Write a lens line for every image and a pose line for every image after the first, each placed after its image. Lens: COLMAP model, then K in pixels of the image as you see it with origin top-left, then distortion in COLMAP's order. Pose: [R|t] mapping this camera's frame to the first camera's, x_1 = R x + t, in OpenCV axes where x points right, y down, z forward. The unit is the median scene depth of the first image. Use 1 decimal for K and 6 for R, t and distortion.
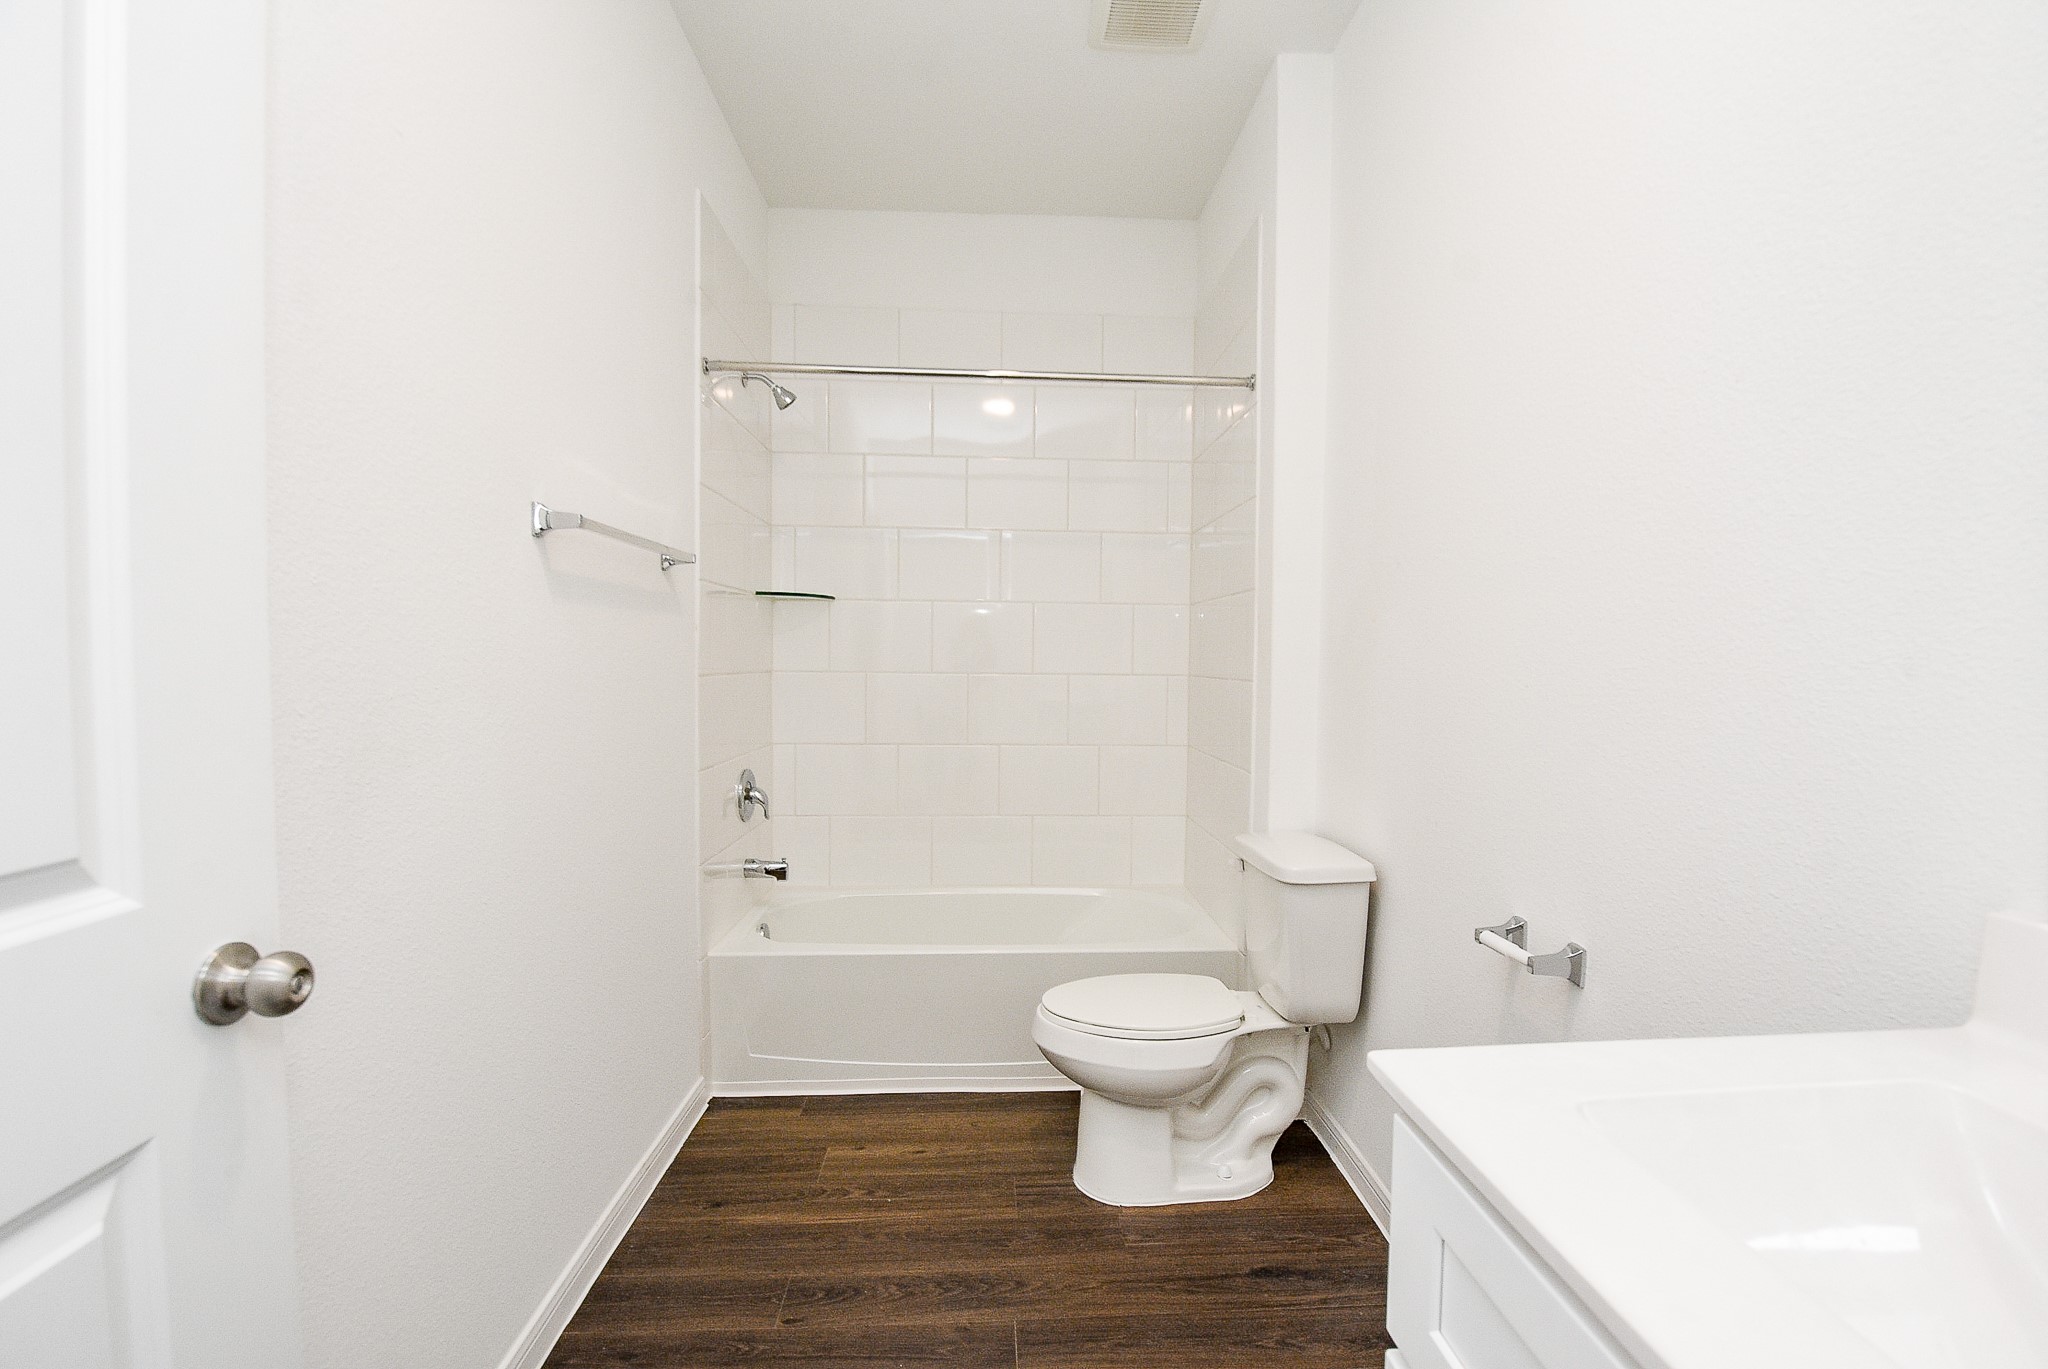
lens RADIAL K [[936.7, 0, 1031.7], [0, 936.7, 653.2], [0, 0, 1]] dist [-0.000082, -0.013790]
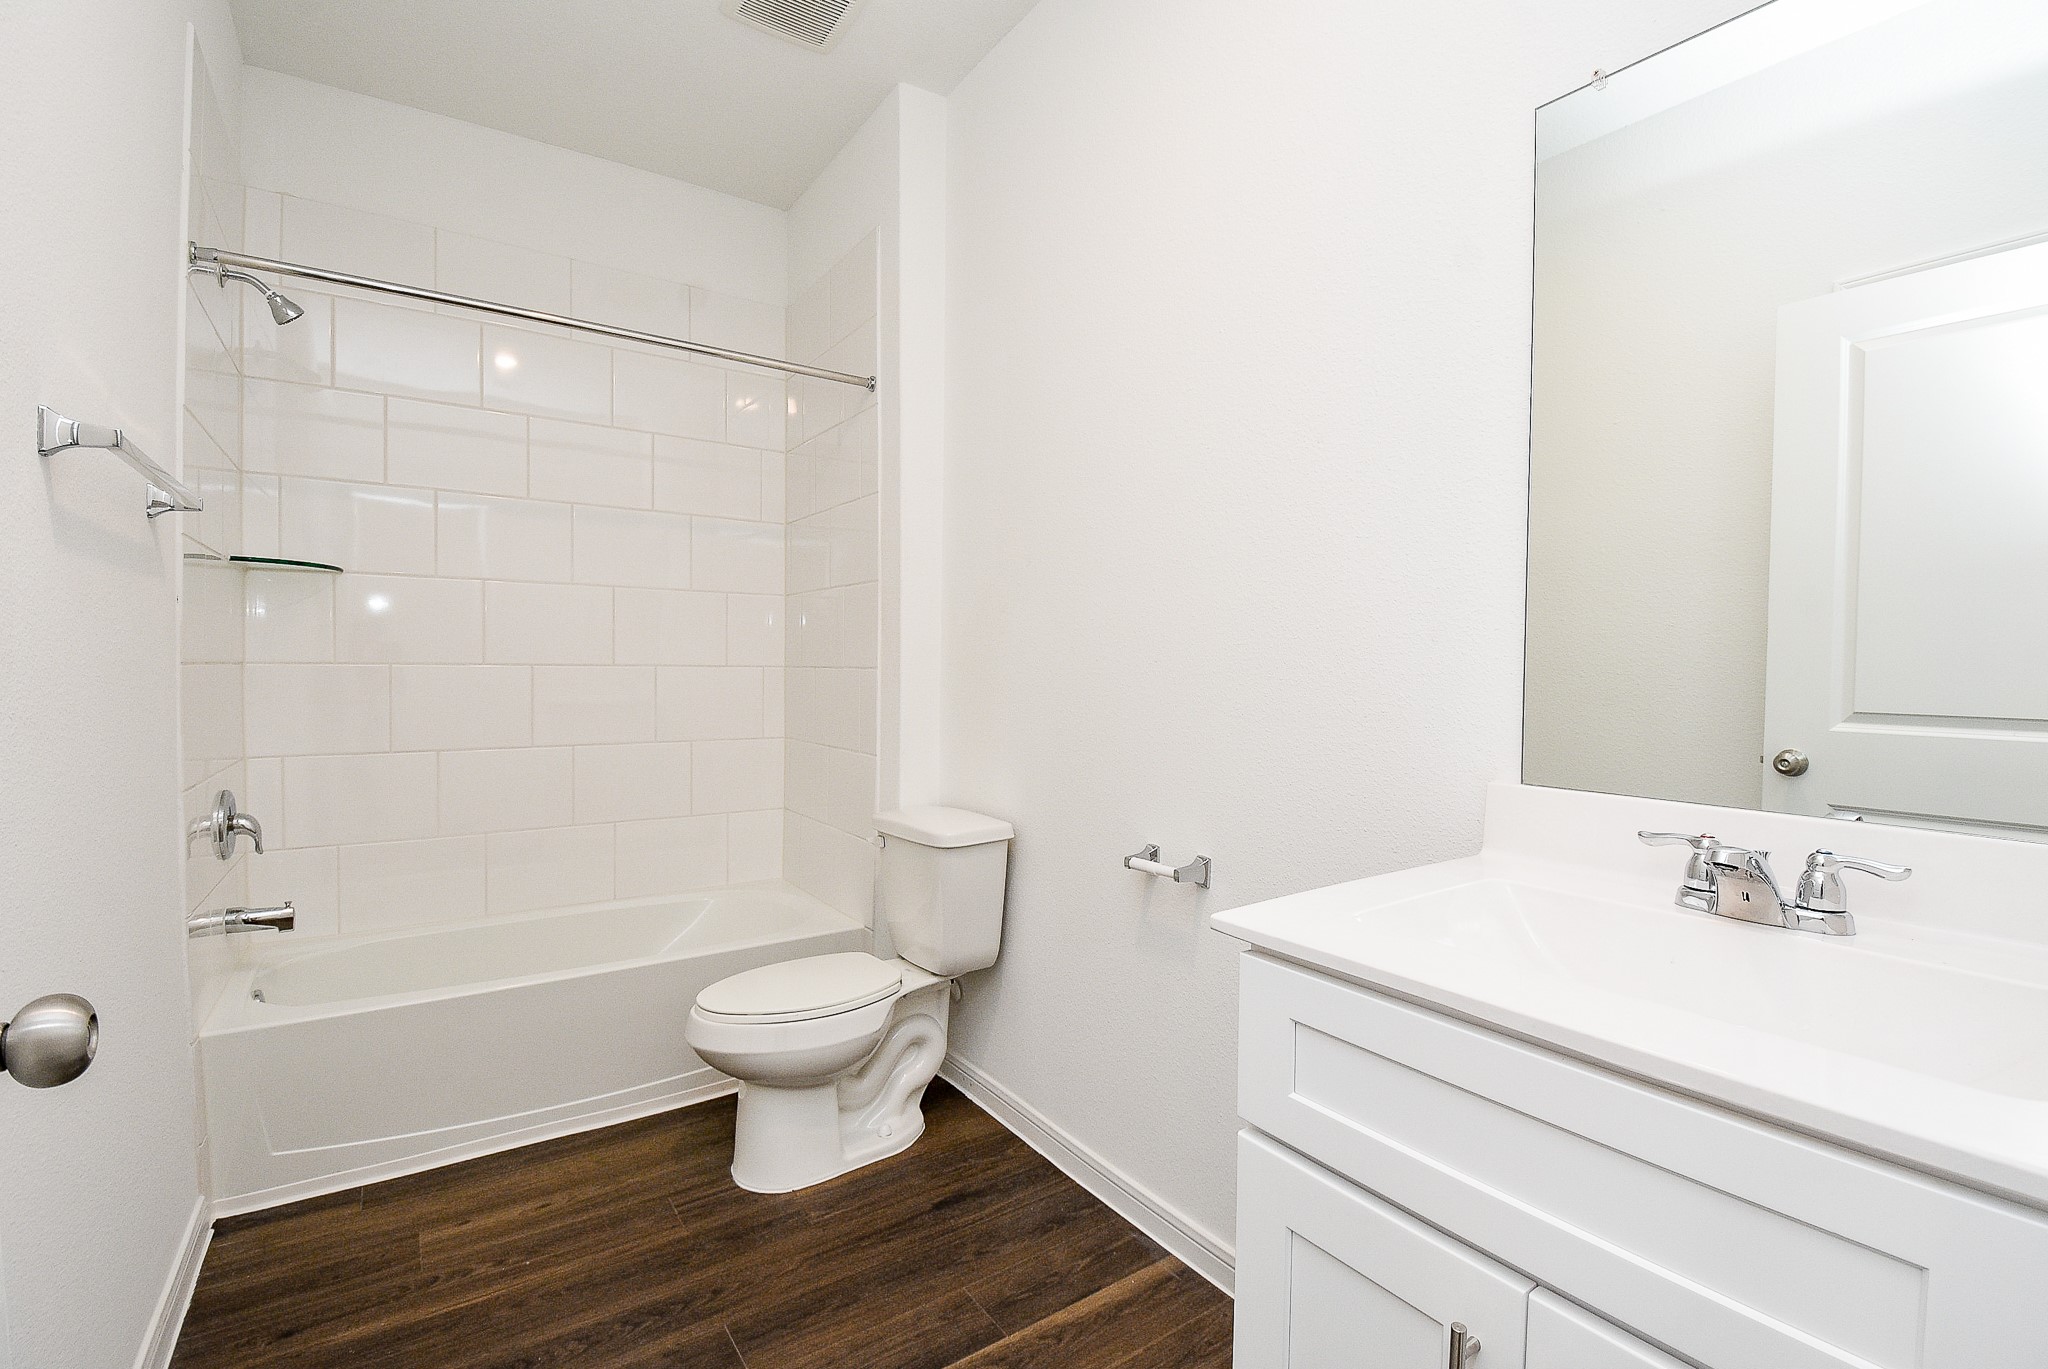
lens RADIAL K [[936.7, 0, 1075.0], [0, 936.7, 650.9], [0, 0, 1]] dist [-0.000082, -0.013790]
pose [[0.840290, 0.003595, 0.542124, -0.175547], [0.000782, 0.999969, -0.007844, 0.022869], [-0.542136, 0.007015, 0.840262, -0.001763]]
